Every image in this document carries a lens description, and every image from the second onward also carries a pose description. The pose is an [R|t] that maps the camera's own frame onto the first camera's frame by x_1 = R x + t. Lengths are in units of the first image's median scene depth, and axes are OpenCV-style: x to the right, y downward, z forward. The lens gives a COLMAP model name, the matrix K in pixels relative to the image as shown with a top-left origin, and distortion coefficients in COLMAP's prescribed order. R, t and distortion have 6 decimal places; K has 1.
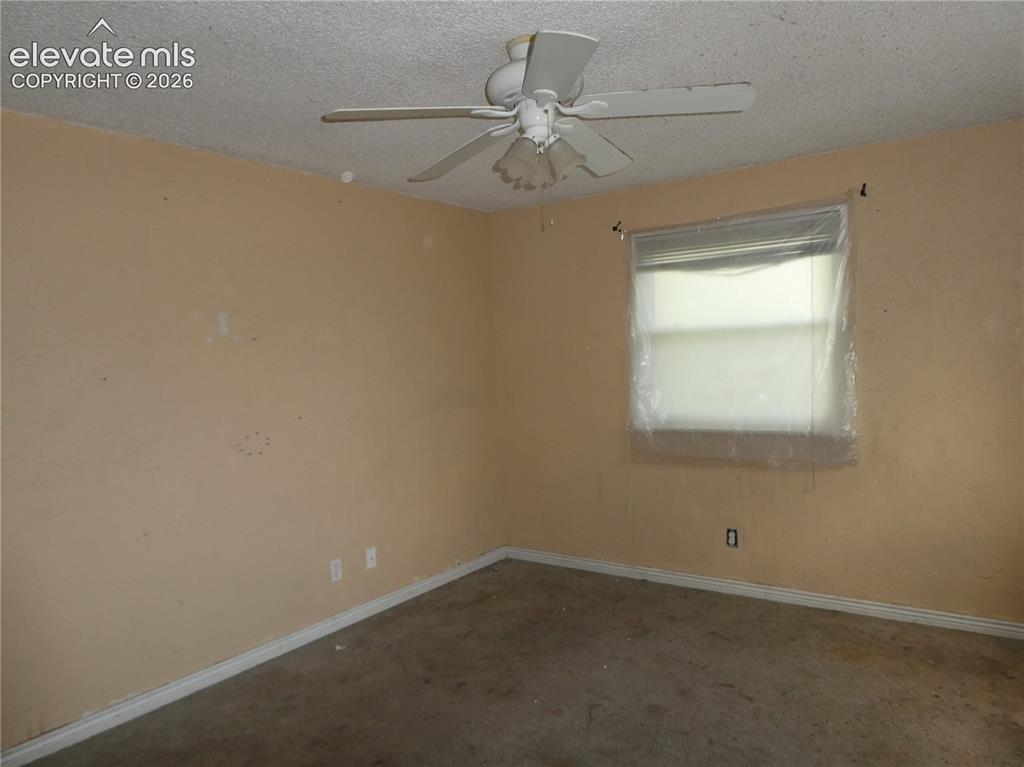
lens RADIAL K [[740.6, 0, 515.2], [0, 740.6, 380.8], [0, 0, 1]] dist [0.006088, -0.006932]
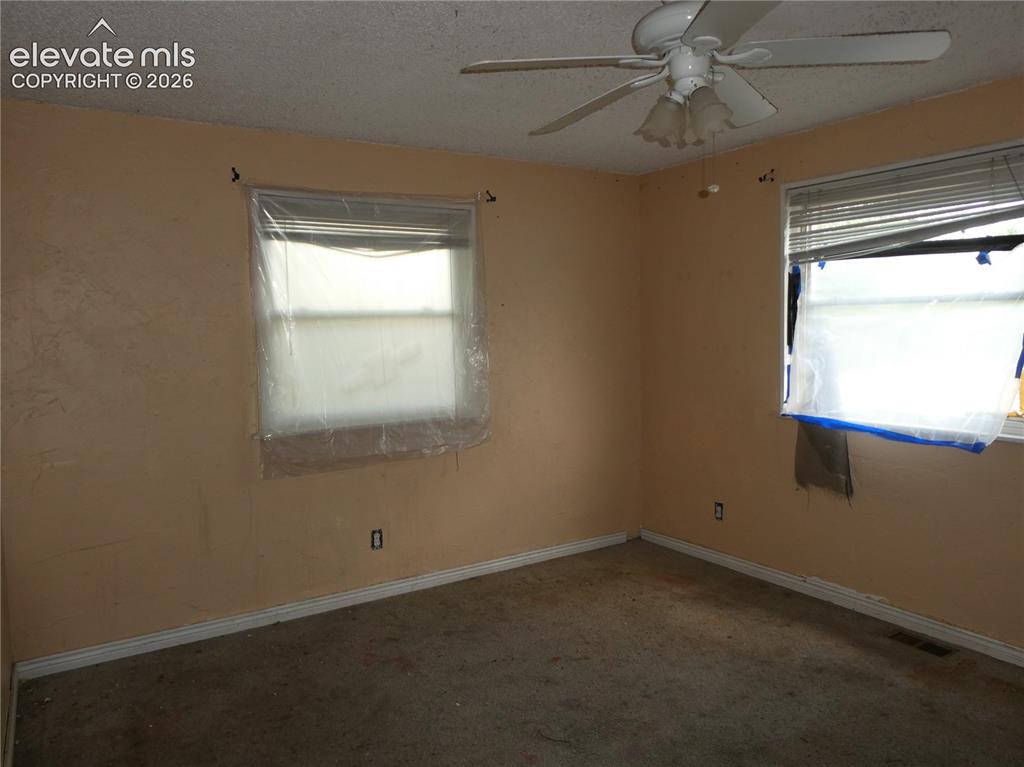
lens RADIAL K [[744.1, 0, 516.3], [0, 744.1, 382.1], [0, 0, 1]] dist [0.023355, 0.000036]
pose [[0.369581, -0.037219, 0.928453, -0.539408], [0.039784, 0.998915, 0.024207, -0.001488], [-0.928346, 0.027991, 0.370661, 0.514979]]
